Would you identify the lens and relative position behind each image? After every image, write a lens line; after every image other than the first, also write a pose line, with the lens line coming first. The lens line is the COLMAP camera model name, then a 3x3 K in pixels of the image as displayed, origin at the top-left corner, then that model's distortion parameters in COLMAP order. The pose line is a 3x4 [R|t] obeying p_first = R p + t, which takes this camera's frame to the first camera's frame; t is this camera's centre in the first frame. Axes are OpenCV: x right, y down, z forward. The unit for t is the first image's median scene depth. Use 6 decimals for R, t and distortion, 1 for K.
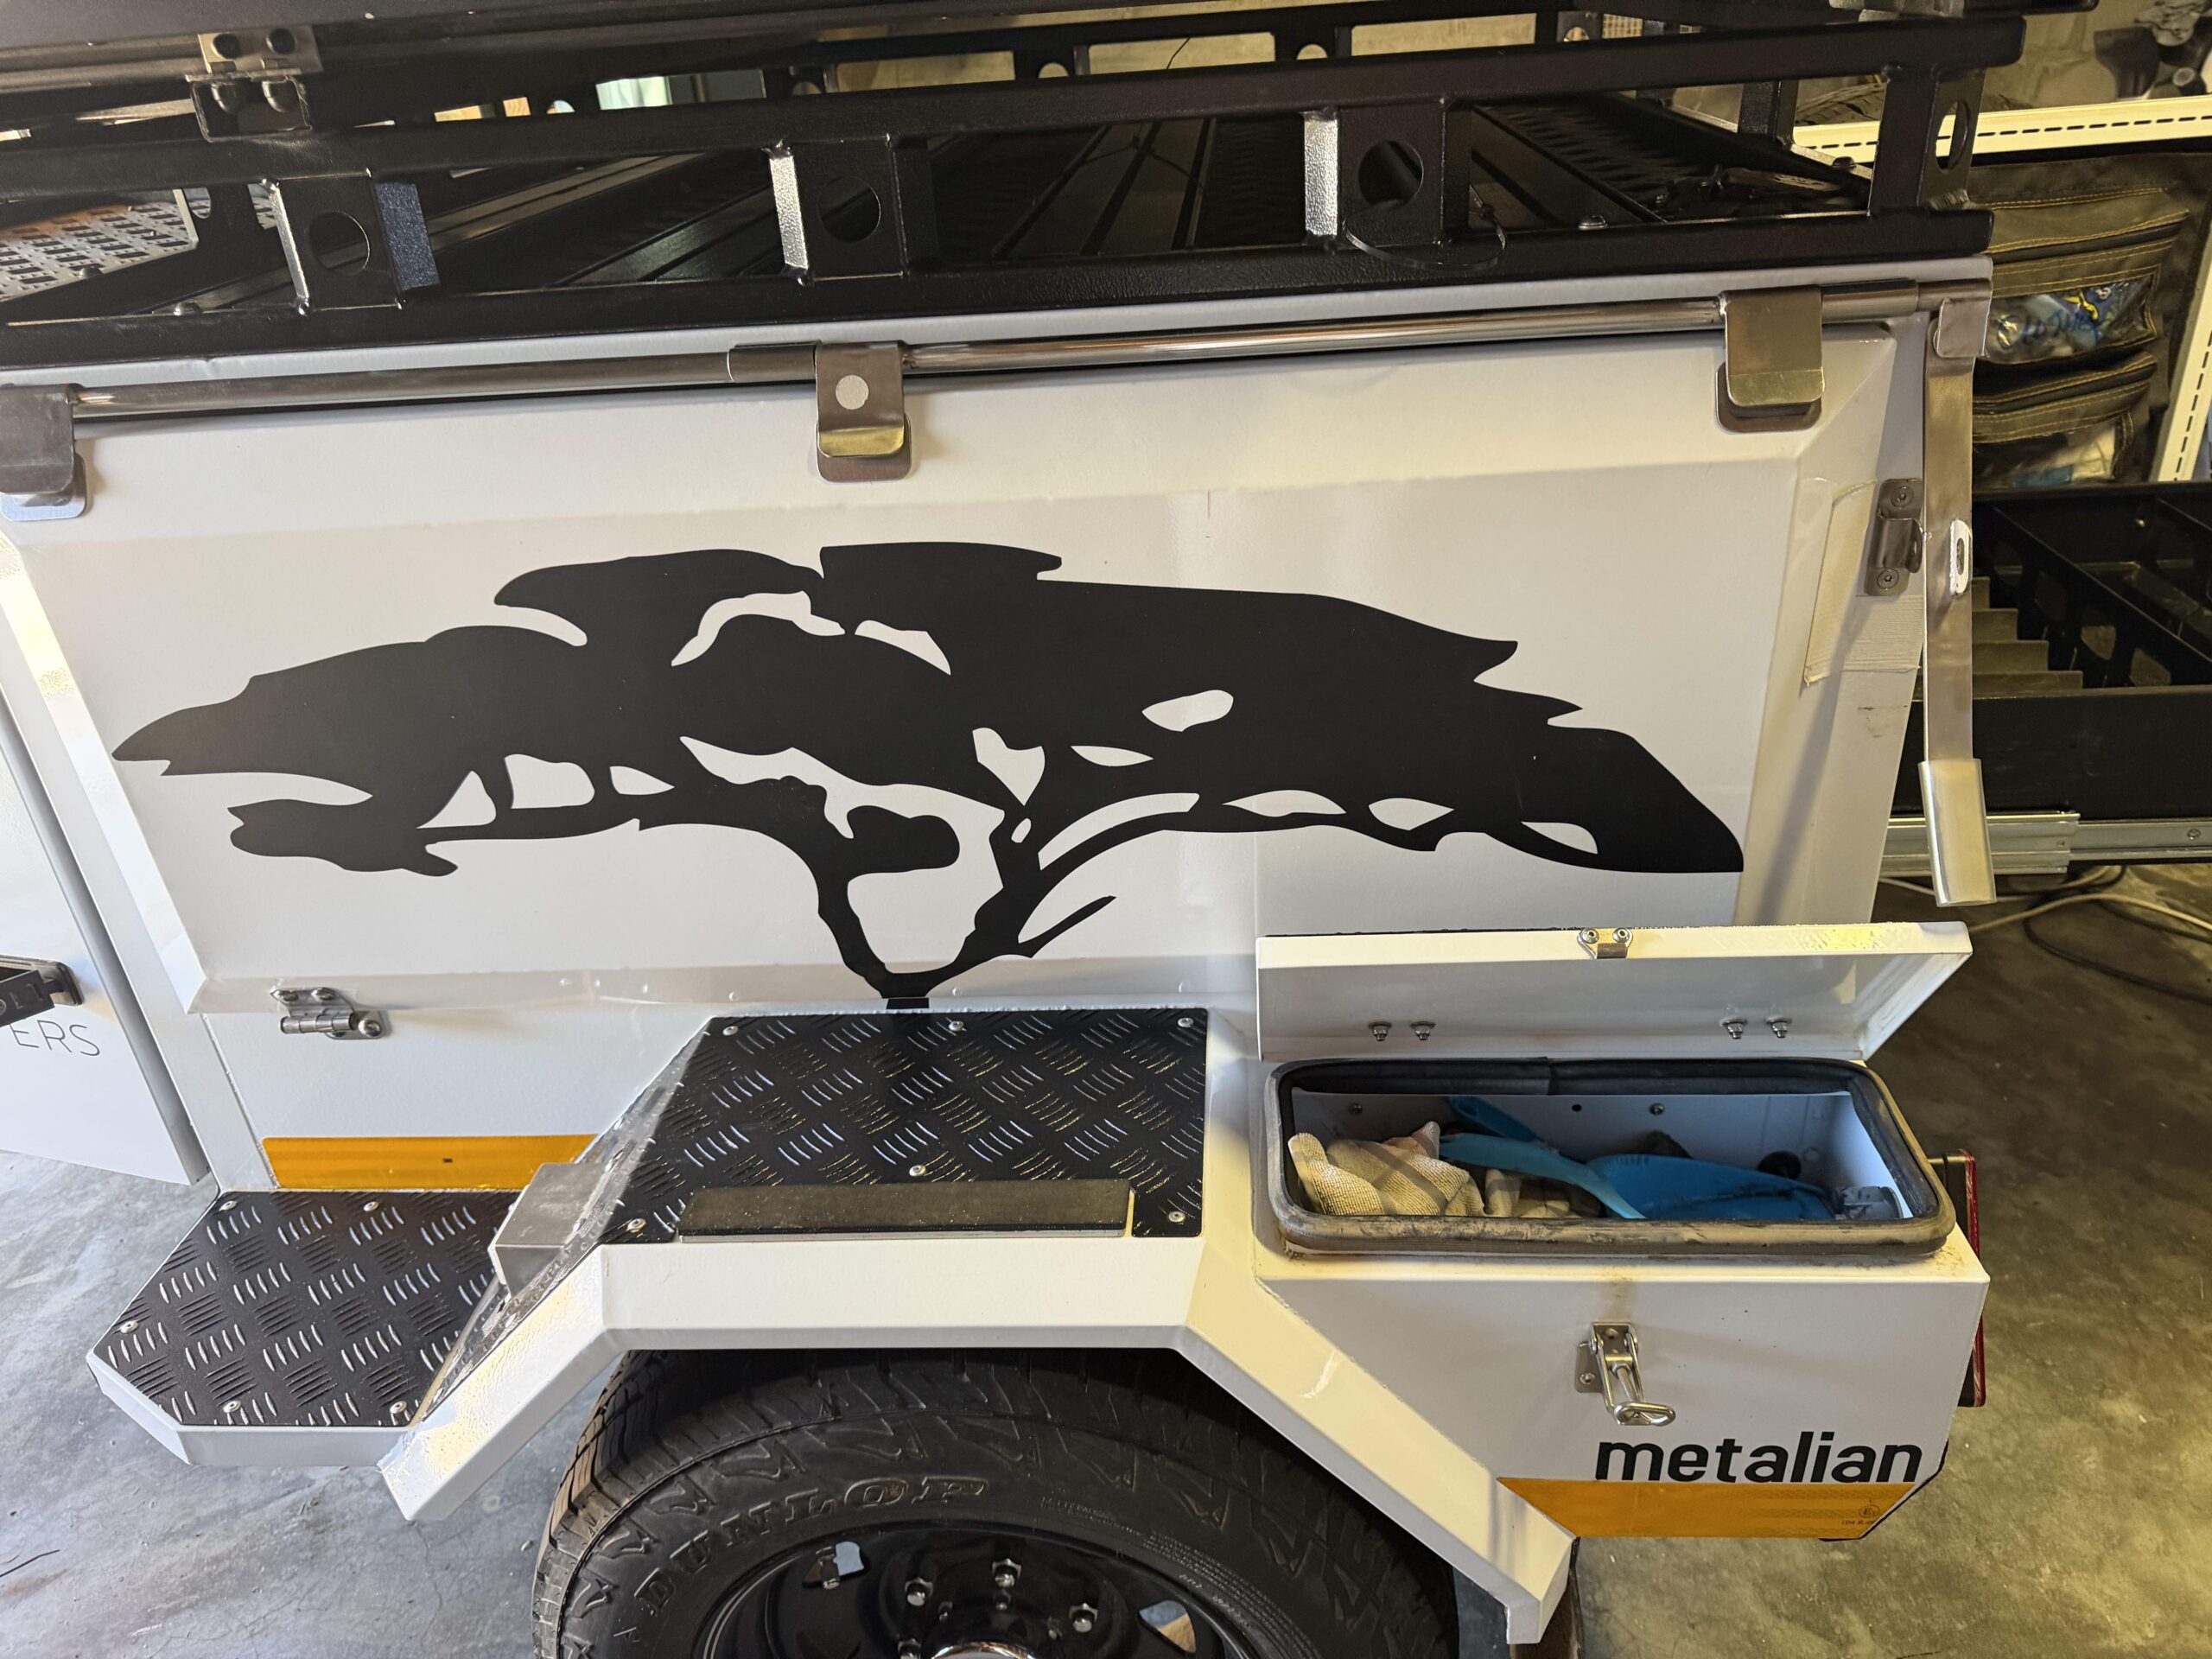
lens RADIAL K [[1623.7, 0, 1103.3], [0, 1623.7, 816.9], [0, 0, 1]] dist [0.010360, -0.006071]
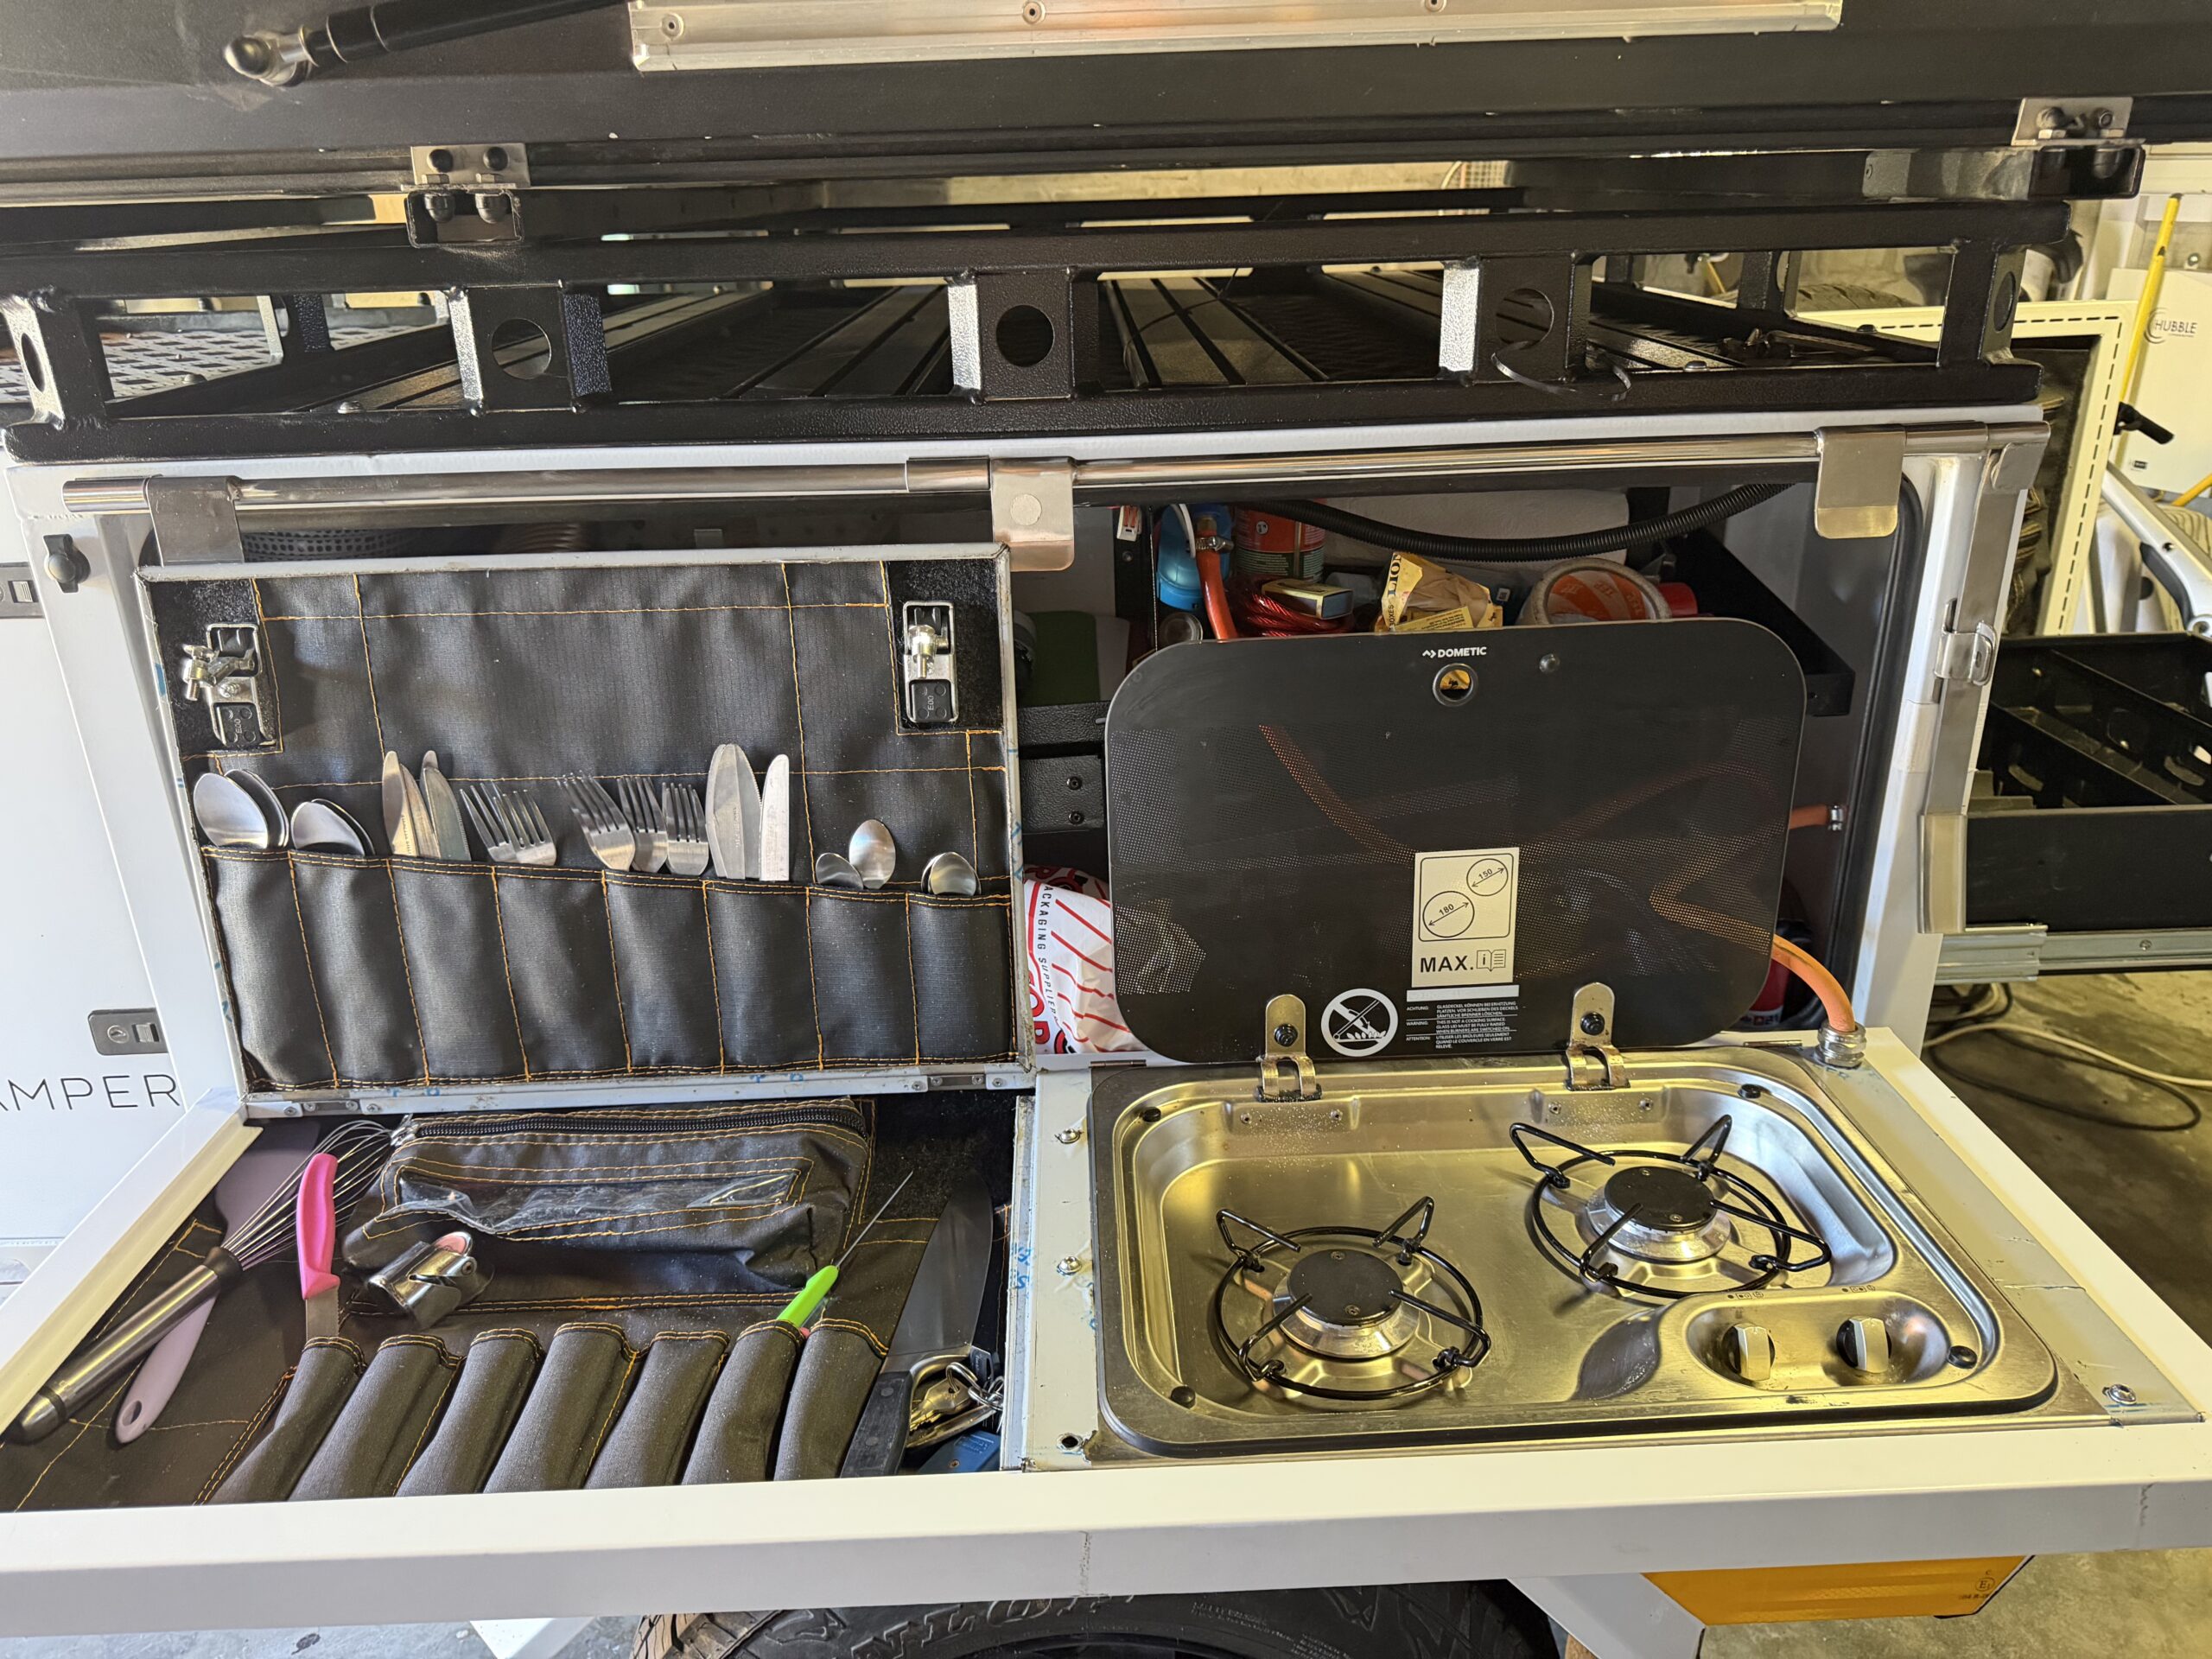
lens RADIAL K [[1617.9, 0, 1101.1], [0, 1617.9, 787.6], [0, 0, 1]] dist [0.012710, -0.004690]
pose [[0.995057, 0.006905, 0.099066, -0.184745], [0.004994, 0.992838, -0.119366, 0.044976], [-0.099181, 0.119271, 0.987896, -0.019478]]
